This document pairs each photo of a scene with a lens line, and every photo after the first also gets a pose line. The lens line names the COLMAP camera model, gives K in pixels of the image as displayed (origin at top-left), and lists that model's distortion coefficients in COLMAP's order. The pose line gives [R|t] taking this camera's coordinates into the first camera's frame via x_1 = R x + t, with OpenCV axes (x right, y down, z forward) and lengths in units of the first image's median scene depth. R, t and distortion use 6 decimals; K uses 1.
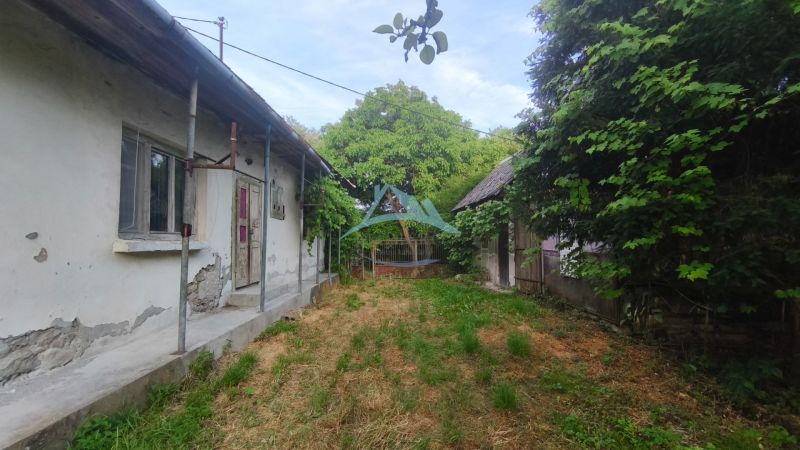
lens RADIAL K [[337.4, 0, 403.2], [0, 337.4, 227.4], [0, 0, 1]] dist [-0.008472, 0.000114]
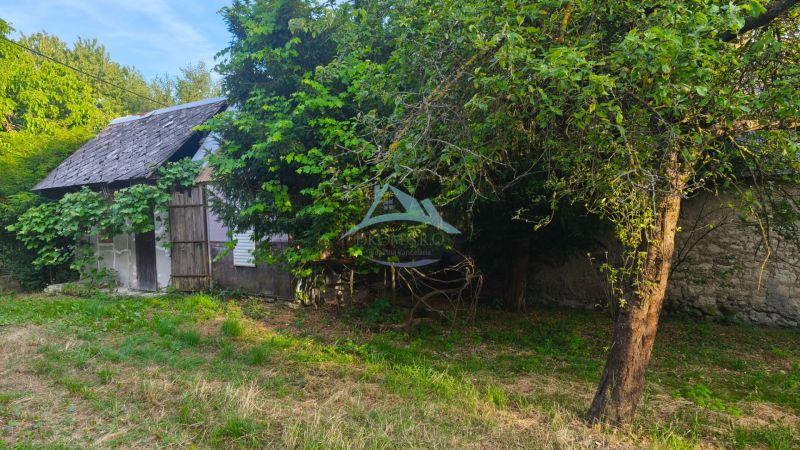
lens RADIAL K [[515.3, 0, 411.6], [0, 515.3, 225.2], [0, 0, 1]] dist [0.079885, -0.051952]
pose [[0.591611, -0.040897, 0.805186, -0.387764], [-0.000454, 0.998696, 0.051059, -0.048749], [-0.806224, -0.030573, 0.590821, -0.279003]]
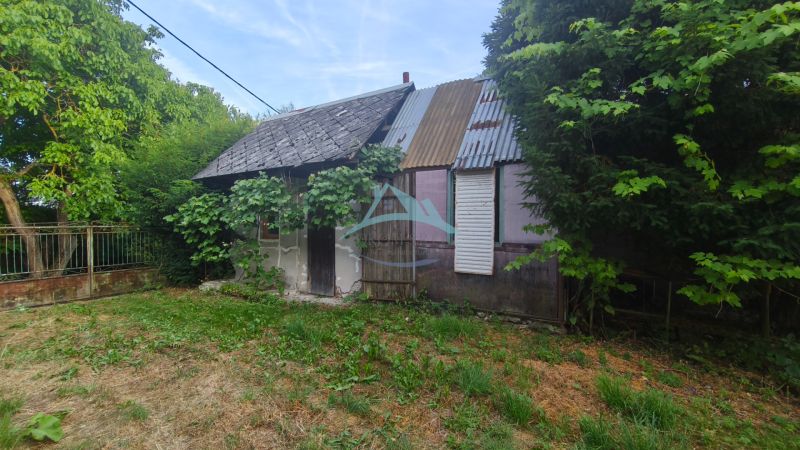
lens RADIAL K [[337.4, 0, 403.2], [0, 337.4, 227.4], [0, 0, 1]] dist [-0.008472, 0.000114]
pose [[0.565837, 0.002591, 0.824513, -0.218093], [-0.036376, 0.999100, 0.021824, 0.019503], [-0.823714, -0.042342, 0.565422, 0.559368]]
